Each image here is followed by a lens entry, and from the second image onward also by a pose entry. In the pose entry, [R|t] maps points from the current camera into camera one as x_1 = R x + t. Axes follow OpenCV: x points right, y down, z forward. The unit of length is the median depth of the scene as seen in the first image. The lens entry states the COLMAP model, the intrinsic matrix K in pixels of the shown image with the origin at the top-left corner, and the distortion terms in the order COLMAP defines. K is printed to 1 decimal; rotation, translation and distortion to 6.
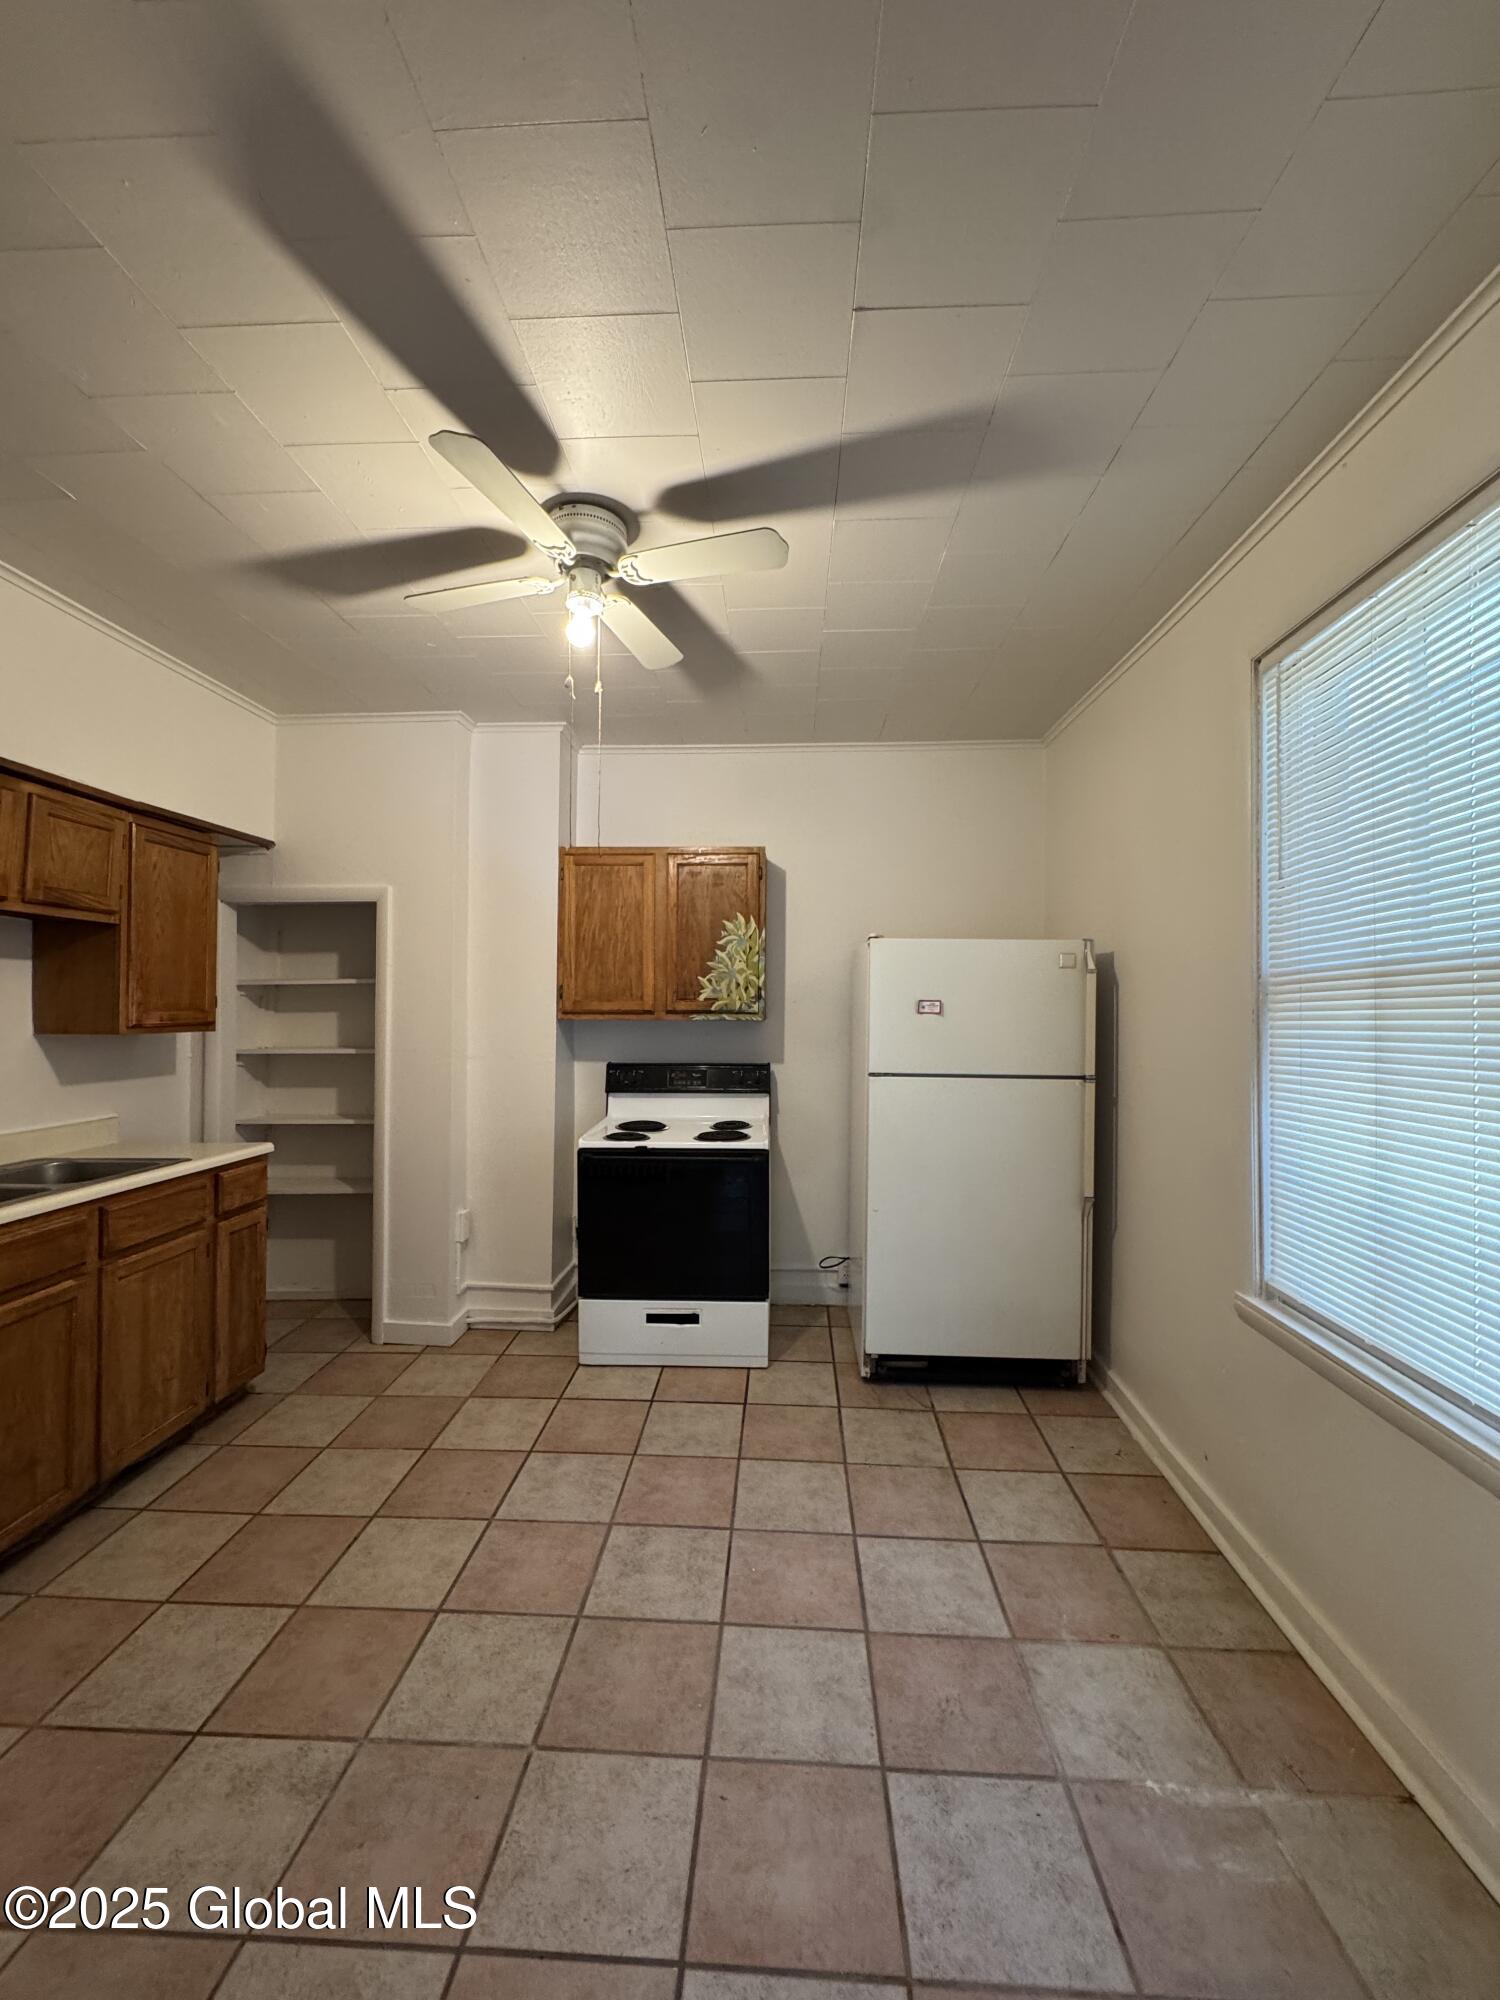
lens RADIAL K [[797.4, 0, 749.0], [0, 797.4, 1001.9], [0, 0, 1]] dist [-0.003830, 0.000581]
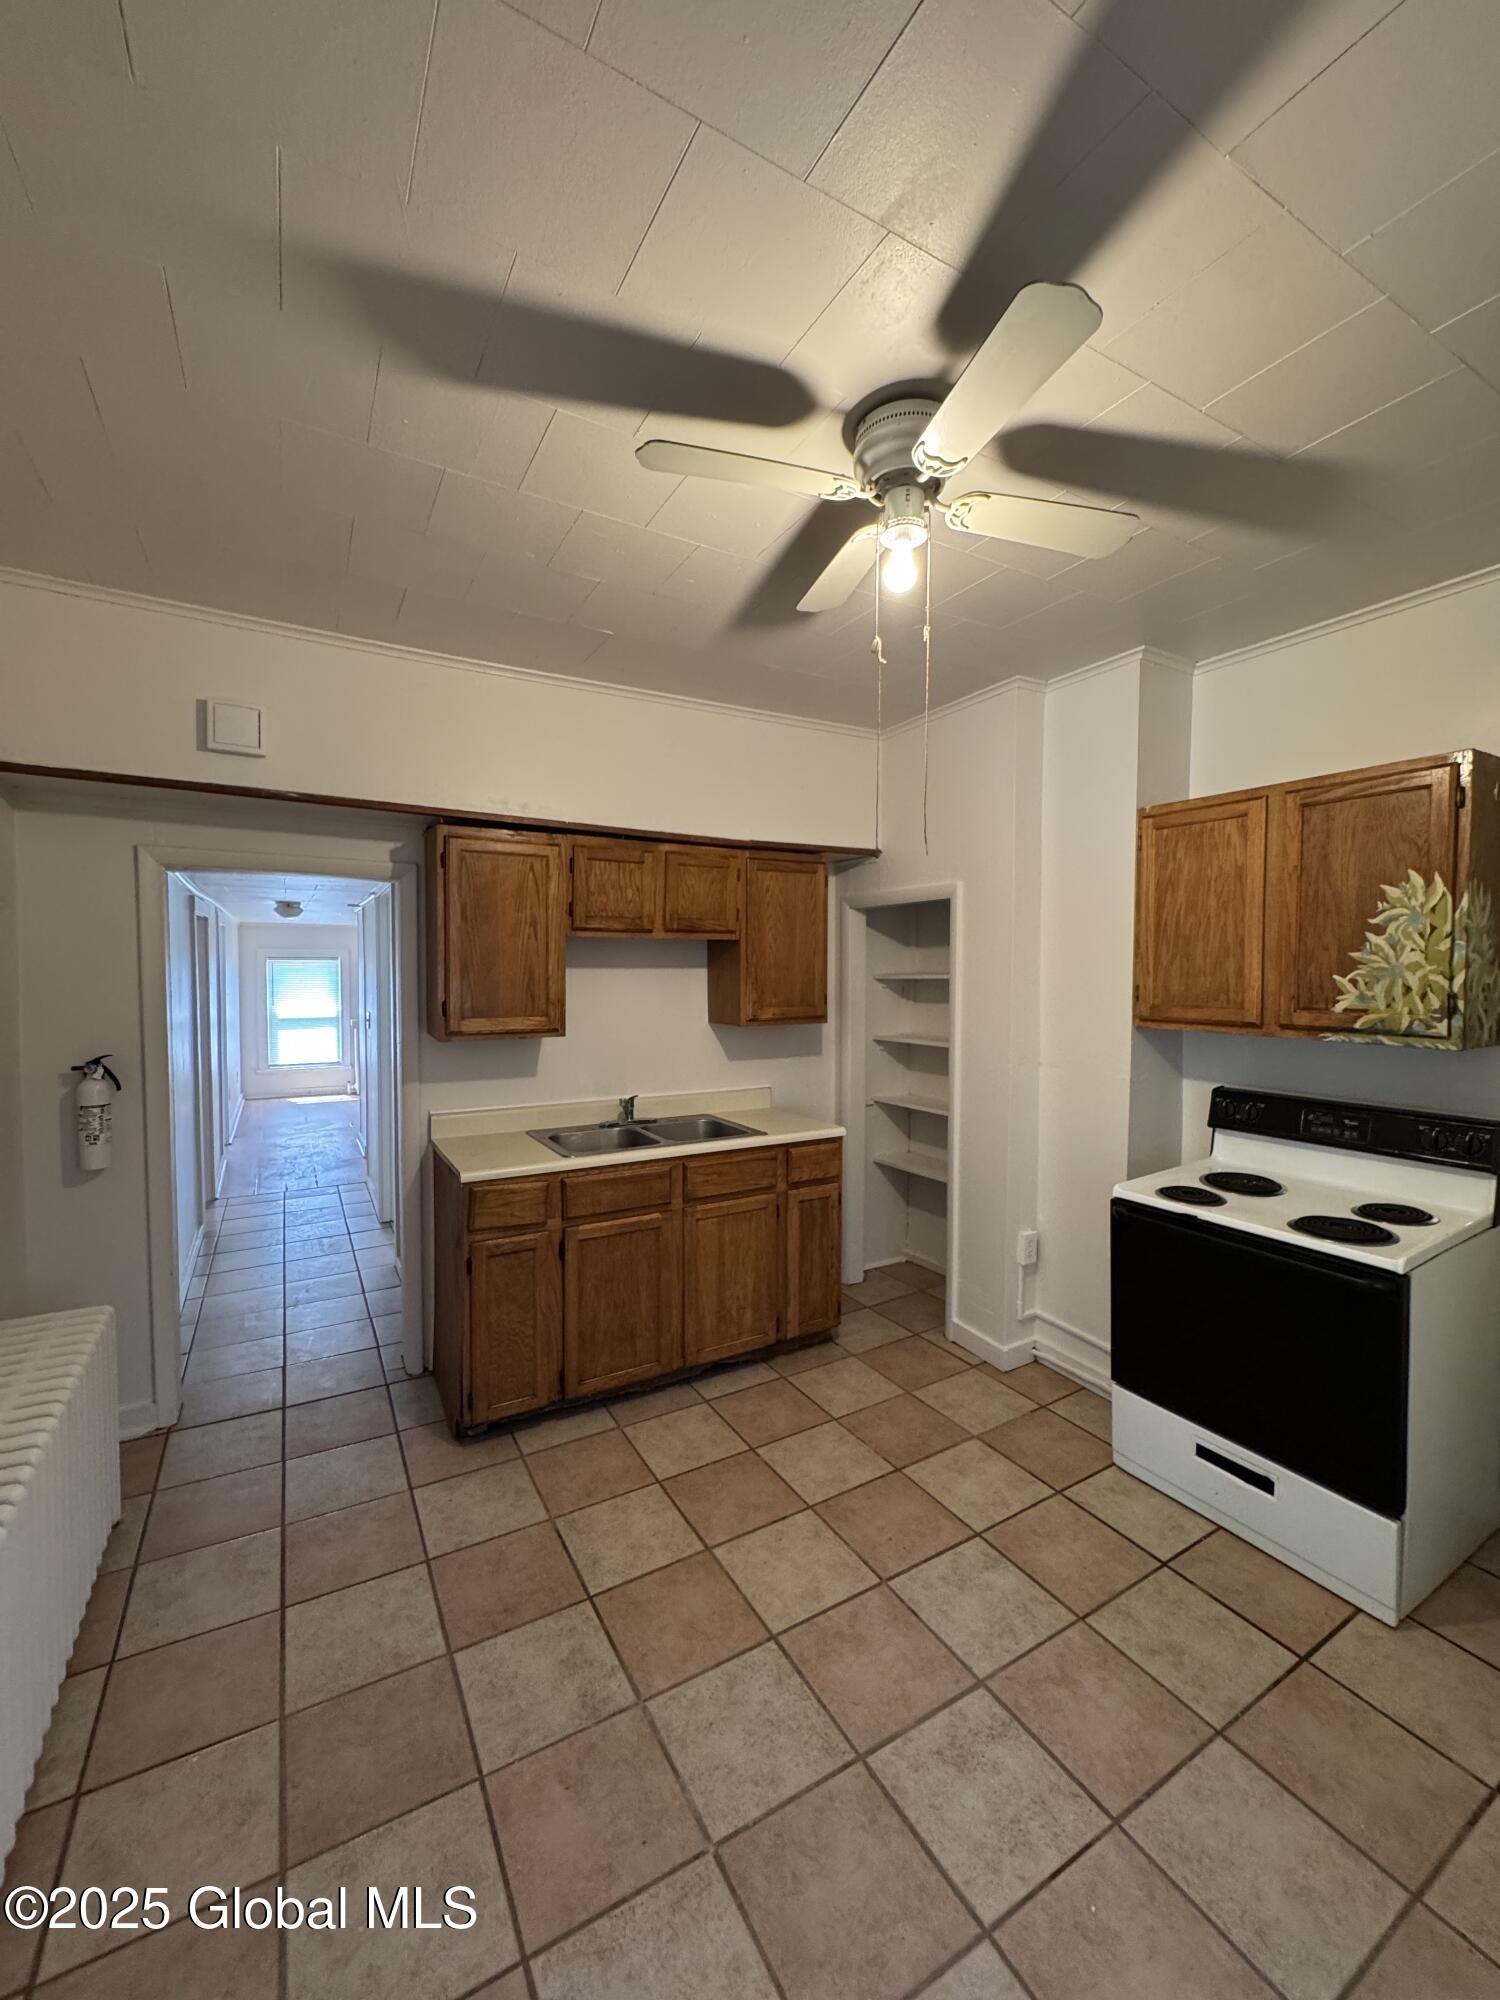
lens RADIAL K [[797.4, 0, 748.0], [0, 797.4, 1002.2], [0, 0, 1]] dist [-0.003830, 0.000581]
pose [[0.543656, 0.032711, -0.838670, 0.273956], [0.008659, 0.998968, 0.044576, -0.052872], [0.839263, -0.031496, 0.542812, 0.305525]]
